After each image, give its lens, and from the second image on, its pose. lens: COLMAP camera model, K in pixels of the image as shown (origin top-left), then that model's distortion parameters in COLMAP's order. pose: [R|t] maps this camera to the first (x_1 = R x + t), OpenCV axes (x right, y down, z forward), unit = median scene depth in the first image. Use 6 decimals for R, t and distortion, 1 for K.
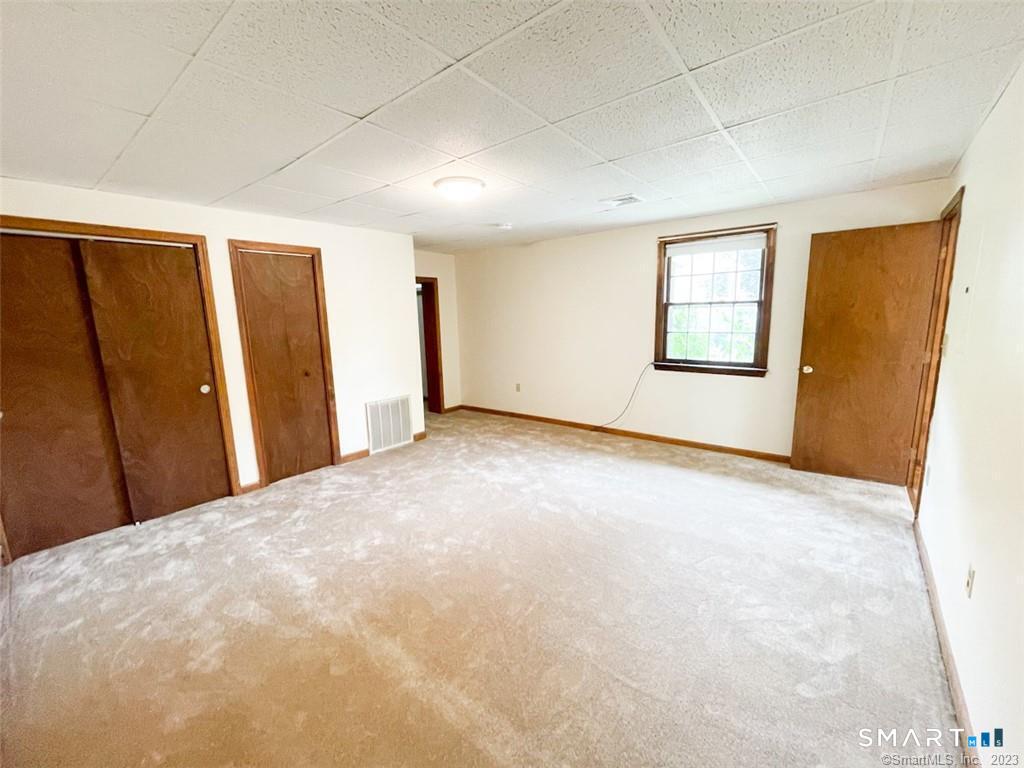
lens RADIAL K [[412.4, 0, 513.6], [0, 412.4, 377.7], [0, 0, 1]] dist [-0.000809, 0.000805]
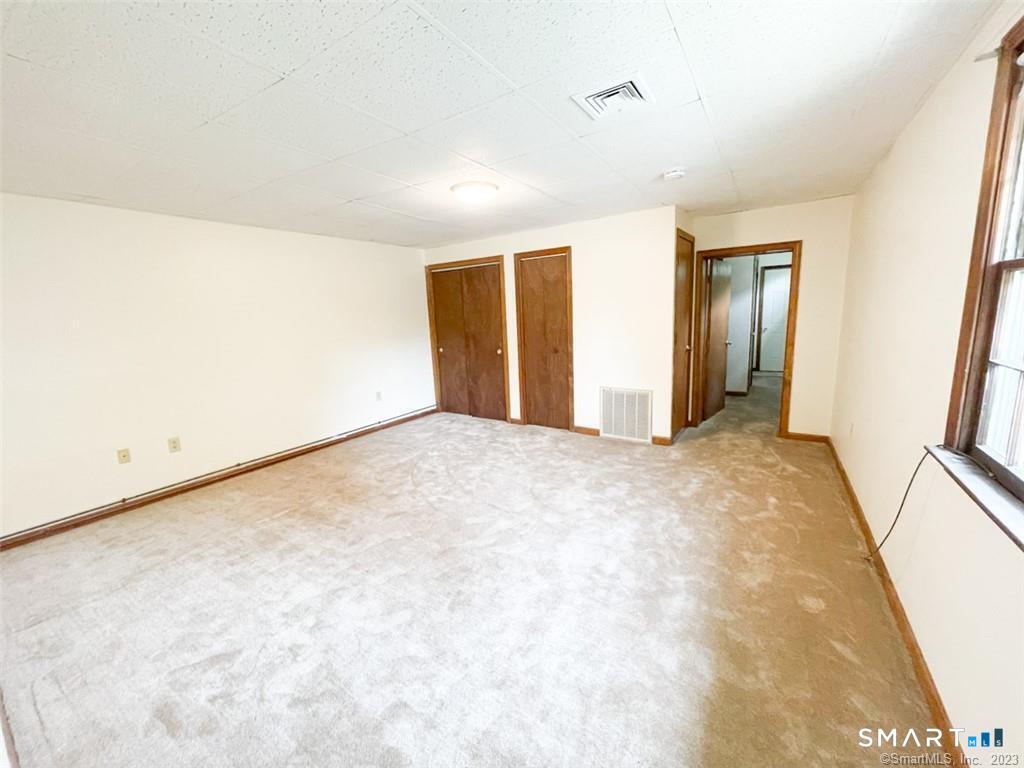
lens RADIAL K [[412.4, 0, 514.0], [0, 412.4, 385.7], [0, 0, 1]] dist [-0.000809, 0.000805]
pose [[0.100808, 0.200256, -0.974544, 0.724882], [-0.112391, 0.975555, 0.188838, -0.129610], [0.988537, 0.090494, 0.120850, 0.733348]]
